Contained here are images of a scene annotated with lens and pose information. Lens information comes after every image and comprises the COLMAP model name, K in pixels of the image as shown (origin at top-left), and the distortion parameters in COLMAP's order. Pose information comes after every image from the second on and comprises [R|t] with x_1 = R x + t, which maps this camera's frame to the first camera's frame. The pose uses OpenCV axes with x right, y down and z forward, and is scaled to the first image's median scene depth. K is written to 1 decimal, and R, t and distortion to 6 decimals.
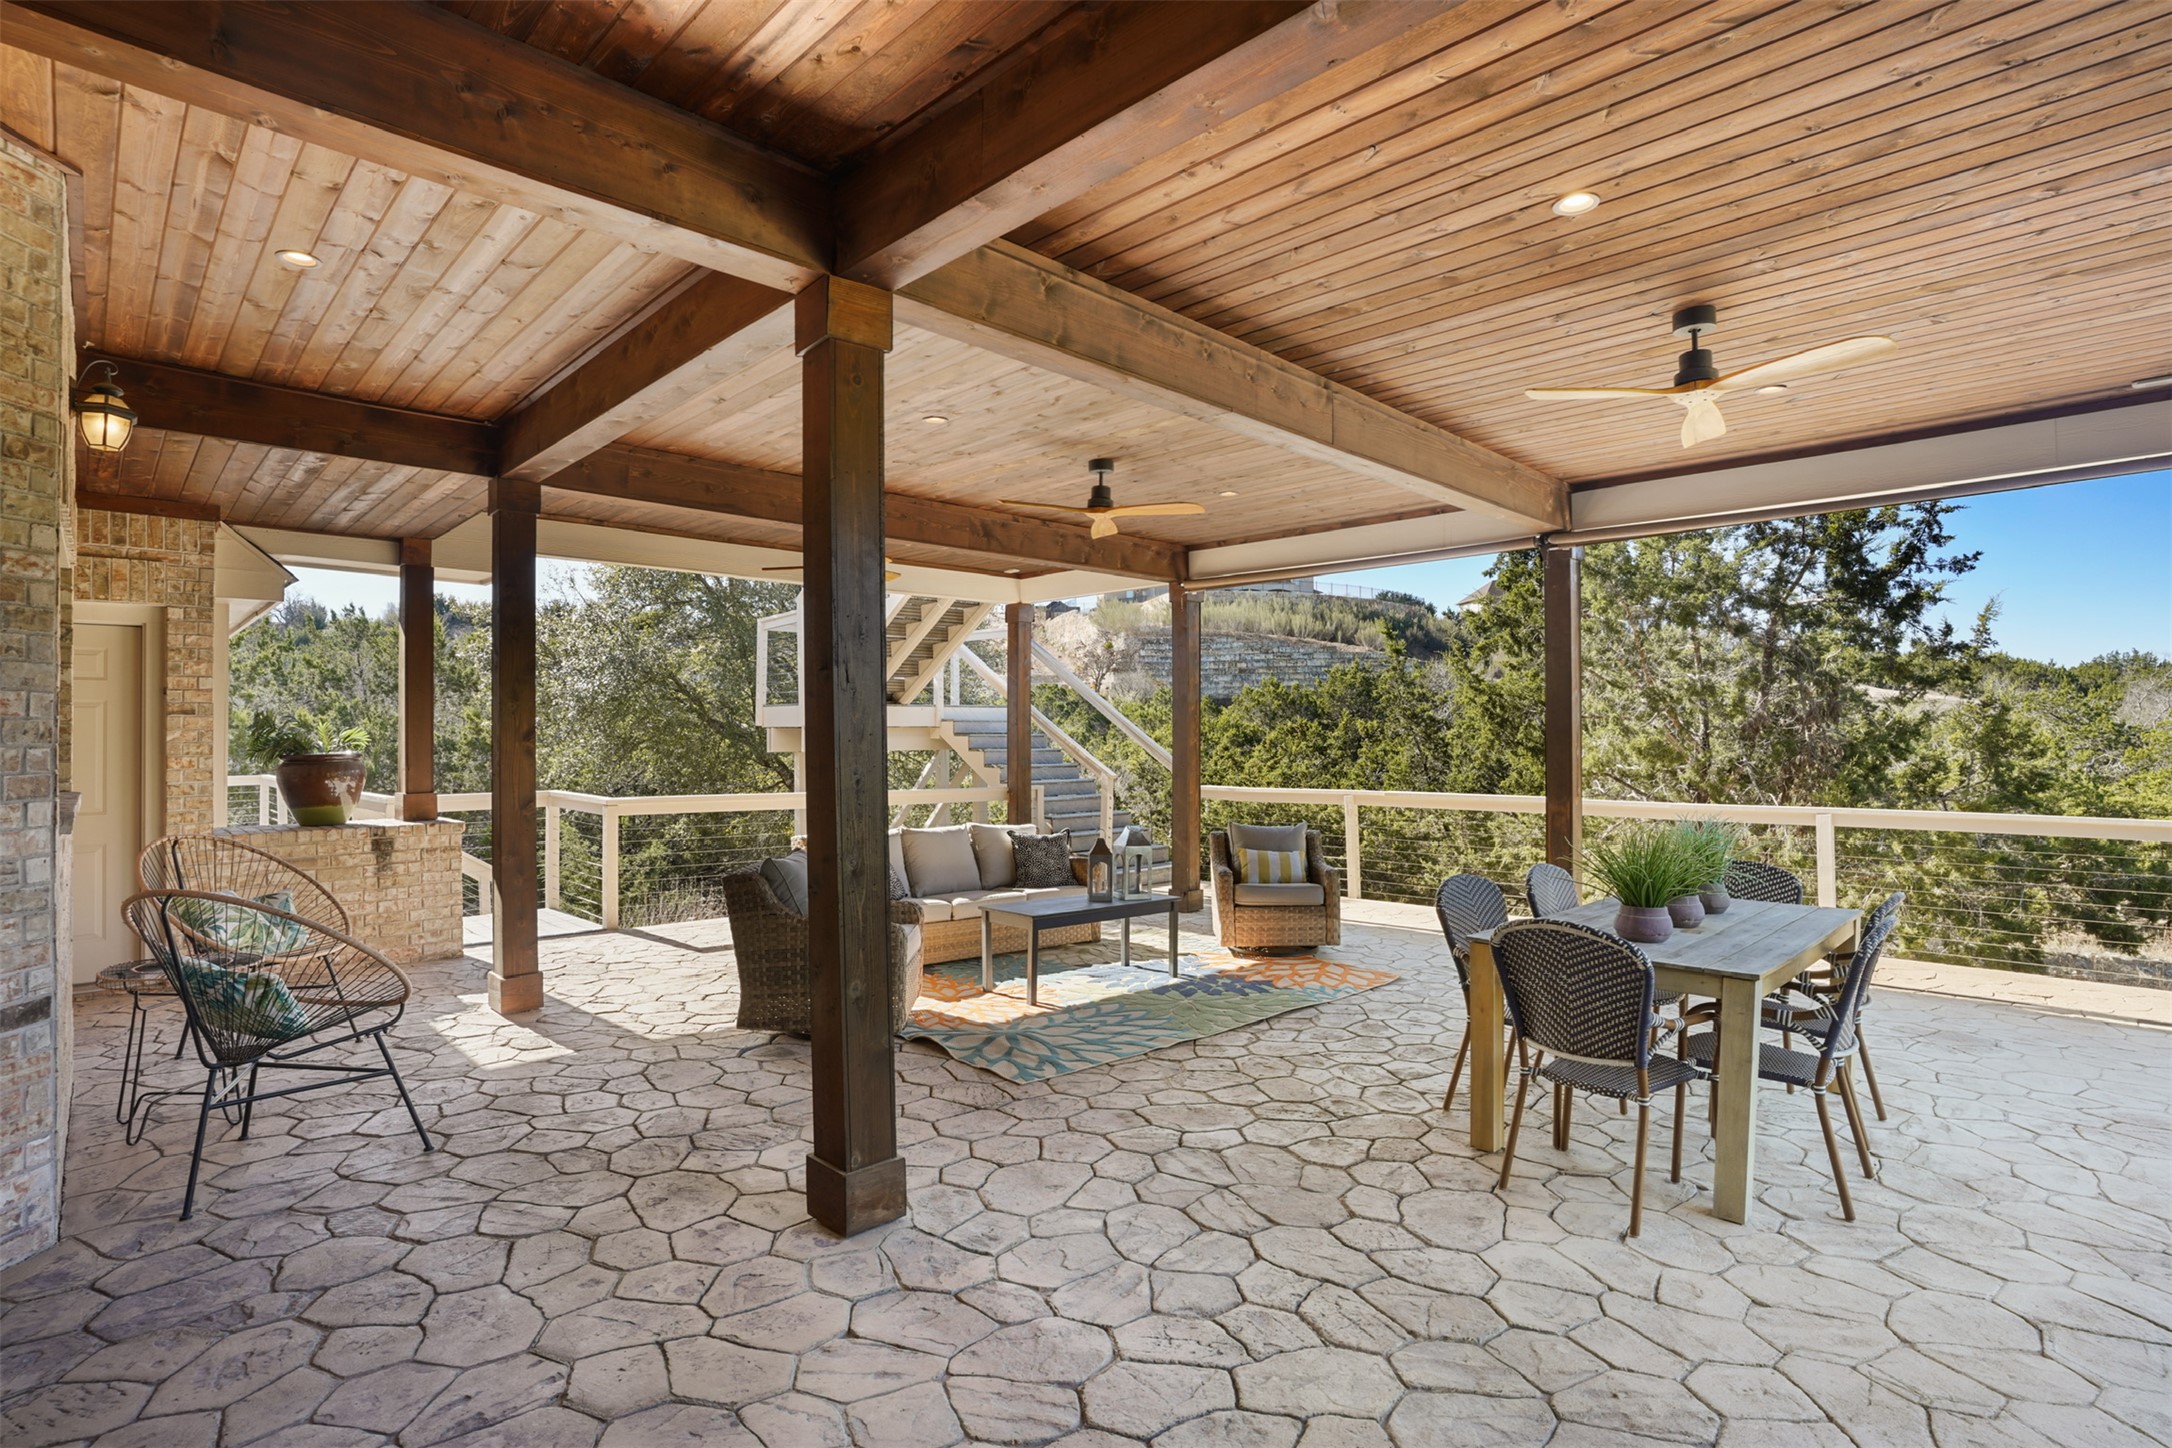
lens RADIAL K [[1062.9, 0, 1086.1], [0, 1062.9, 735.7], [0, 0, 1]] dist [-0.039667, 0.003203]
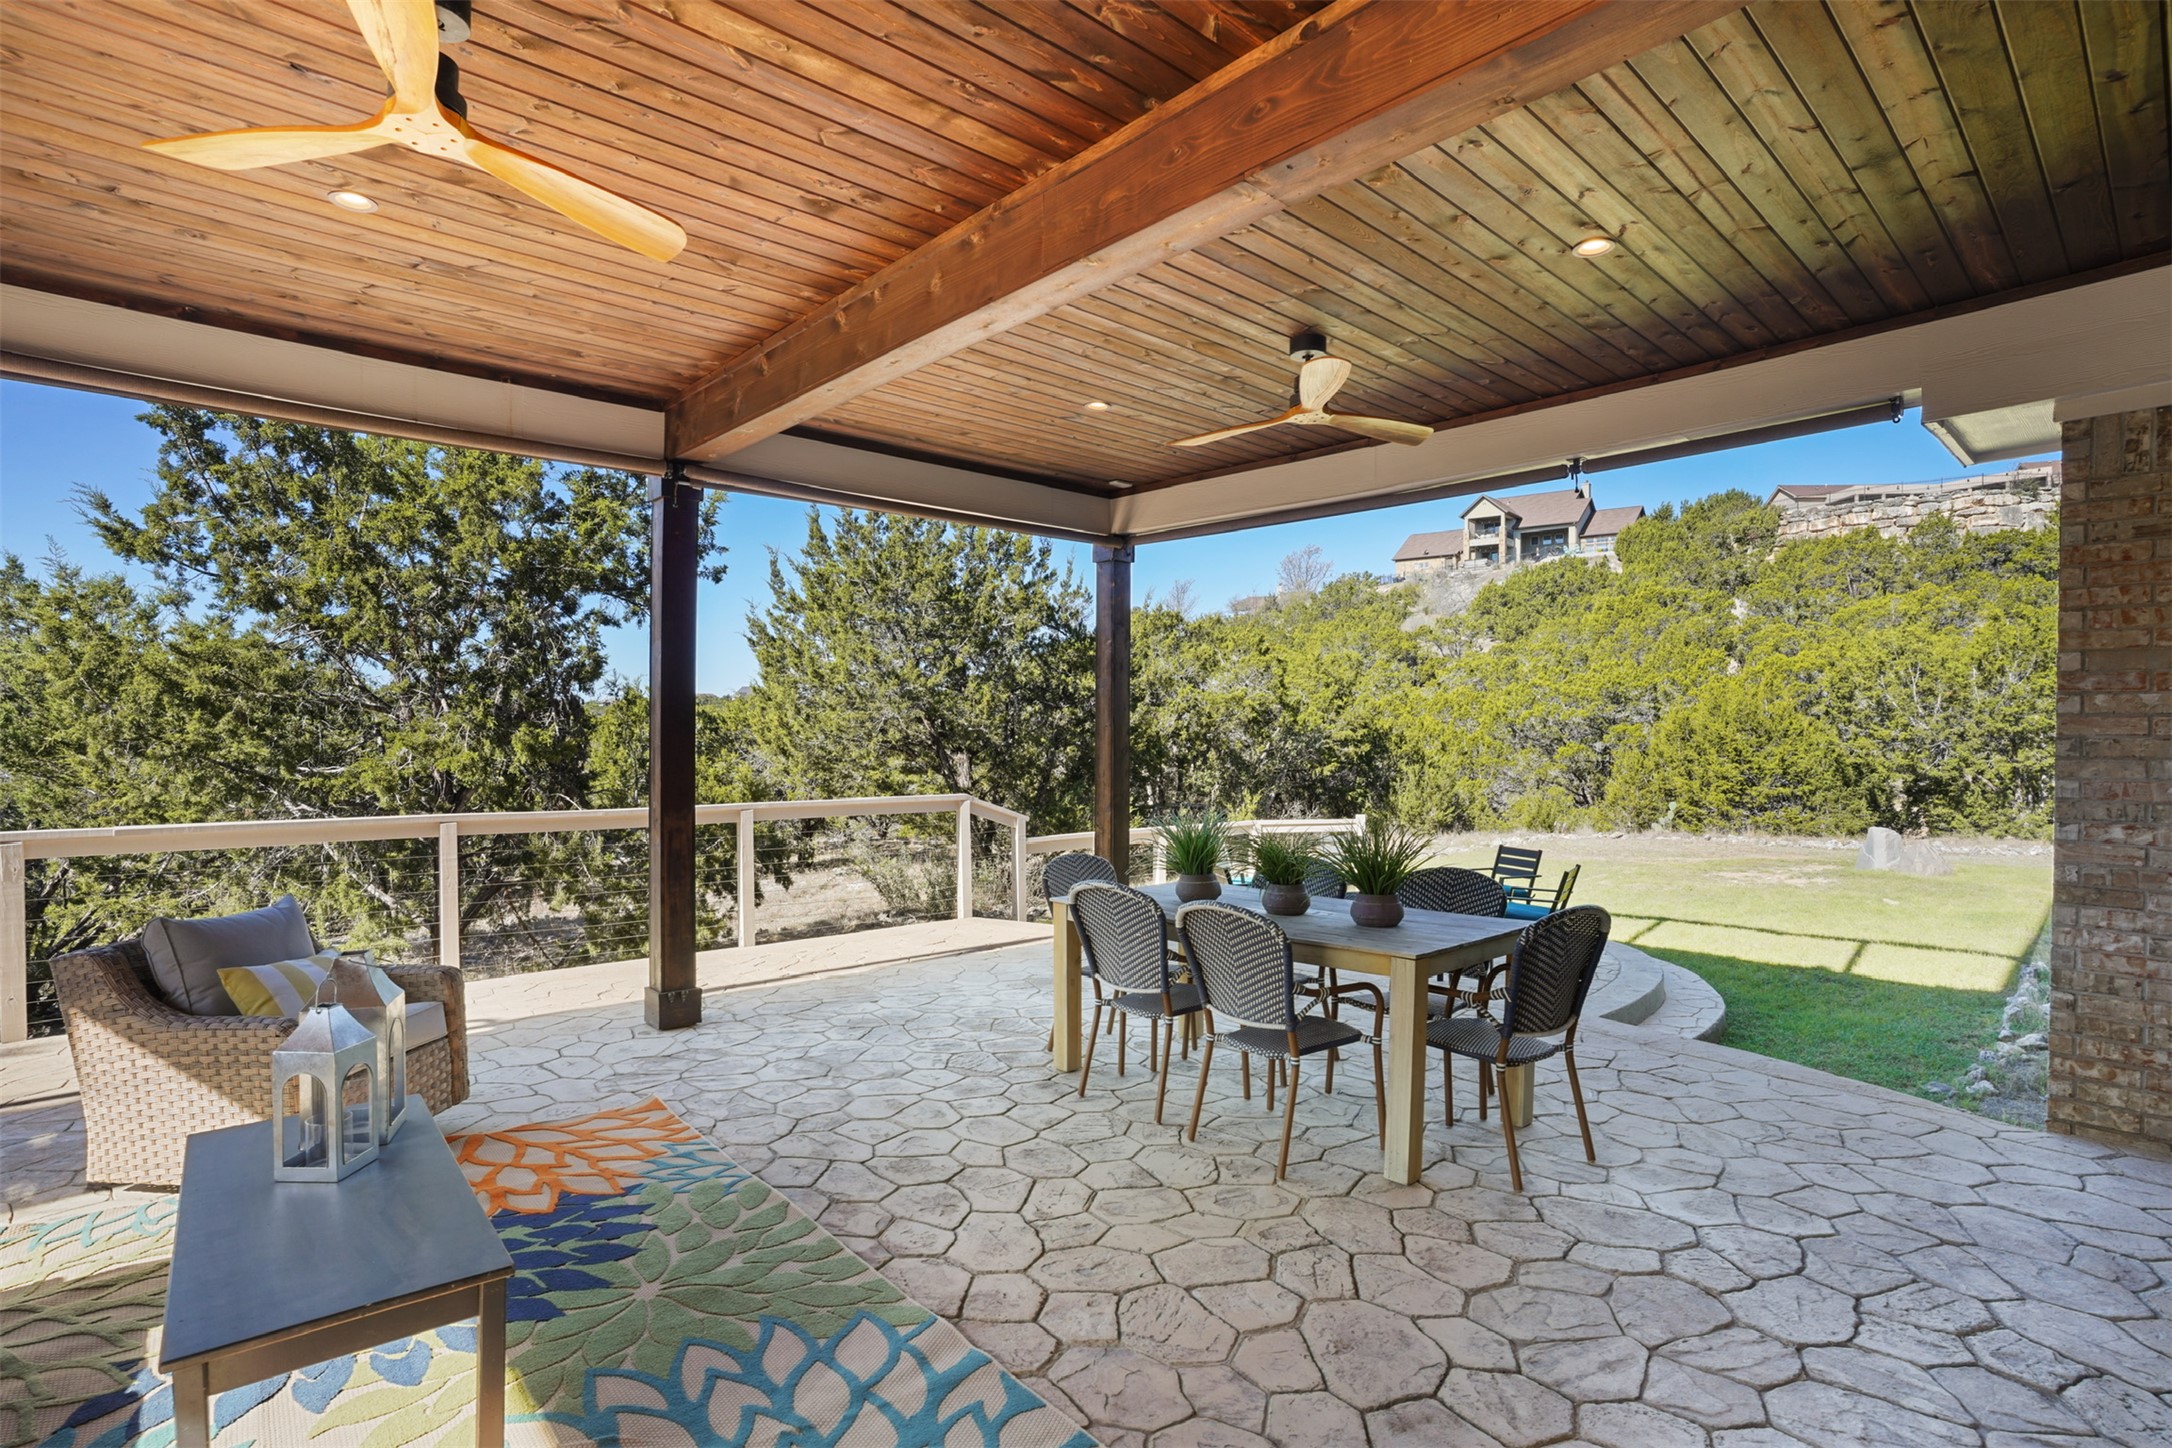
lens RADIAL K [[1062.9, 0, 1082.6], [0, 1062.9, 717.9], [0, 0, 1]] dist [-0.039667, 0.003203]
pose [[0.070347, 0.019261, 0.997337, -0.418779], [-0.000250, 0.999814, -0.019291, 0.009260], [-0.997523, 0.001108, 0.070338, 0.922844]]
